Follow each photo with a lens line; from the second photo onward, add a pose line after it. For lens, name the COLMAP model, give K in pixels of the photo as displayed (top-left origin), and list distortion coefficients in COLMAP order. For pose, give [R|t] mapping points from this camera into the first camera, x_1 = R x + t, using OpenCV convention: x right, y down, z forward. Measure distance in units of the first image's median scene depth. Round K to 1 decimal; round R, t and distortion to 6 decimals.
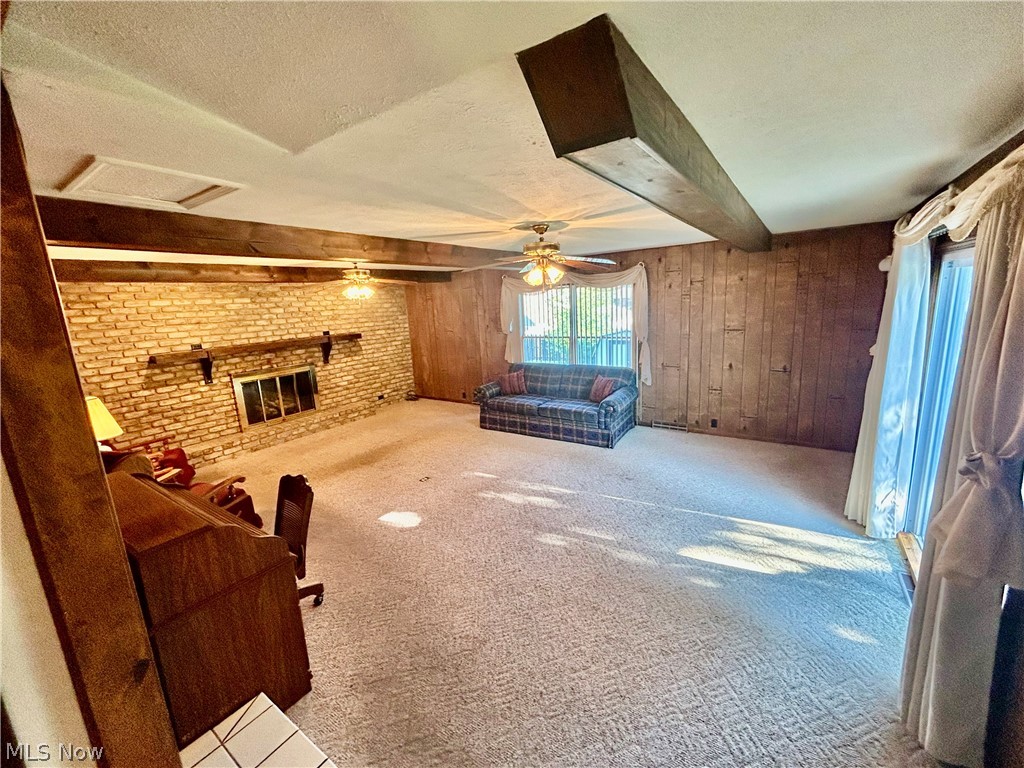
lens RADIAL K [[416.9, 0, 510.1], [0, 416.9, 382.4], [0, 0, 1]] dist [-0.001197, -0.000055]
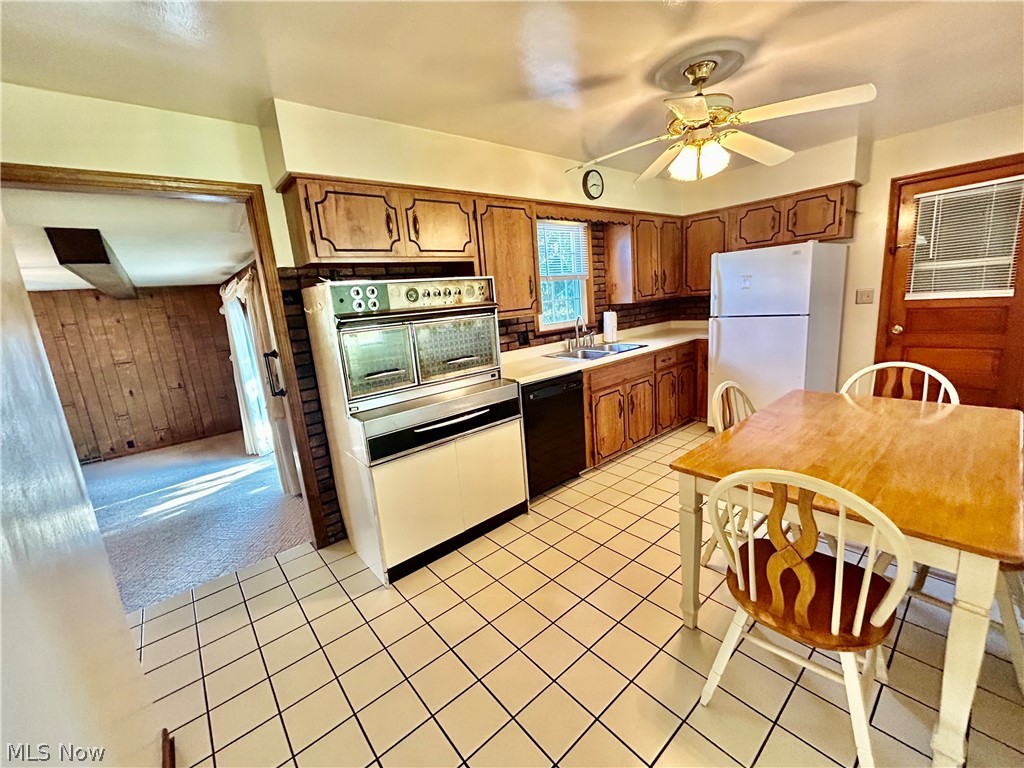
lens RADIAL K [[416.9, 0, 510.1], [0, 416.9, 382.4], [0, 0, 1]] dist [-0.001197, -0.000055]
pose [[0.268800, -0.160916, 0.949659, -0.460702], [0.249943, 0.963825, 0.092570, 0.140473], [-0.930201, 0.212478, 0.299296, -0.556808]]
